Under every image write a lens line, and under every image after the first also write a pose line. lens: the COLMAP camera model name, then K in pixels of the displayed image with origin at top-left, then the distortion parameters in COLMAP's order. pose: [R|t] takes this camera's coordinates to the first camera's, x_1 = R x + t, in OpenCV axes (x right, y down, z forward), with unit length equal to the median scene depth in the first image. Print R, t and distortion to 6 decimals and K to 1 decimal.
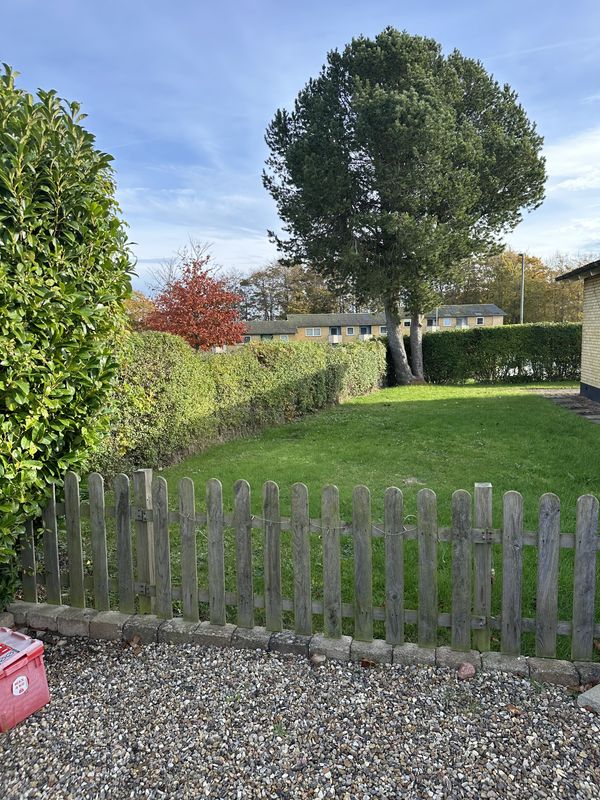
lens RADIAL K [[561.9, 0, 301.0], [0, 561.9, 393.9], [0, 0, 1]] dist [0.040844, -0.044709]
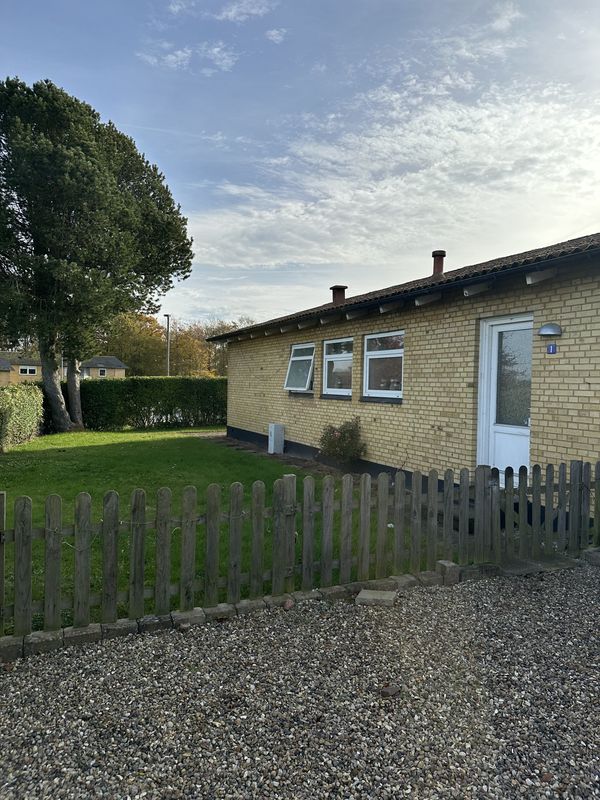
lens RADIAL K [[561.9, 0, 301.2], [0, 561.9, 401.8], [0, 0, 1]] dist [0.040844, -0.044709]
pose [[0.785068, 0.015467, 0.619217, -0.126378], [0.033368, 0.997180, -0.067214, 0.014694], [-0.618510, 0.073430, 0.782338, -0.041183]]
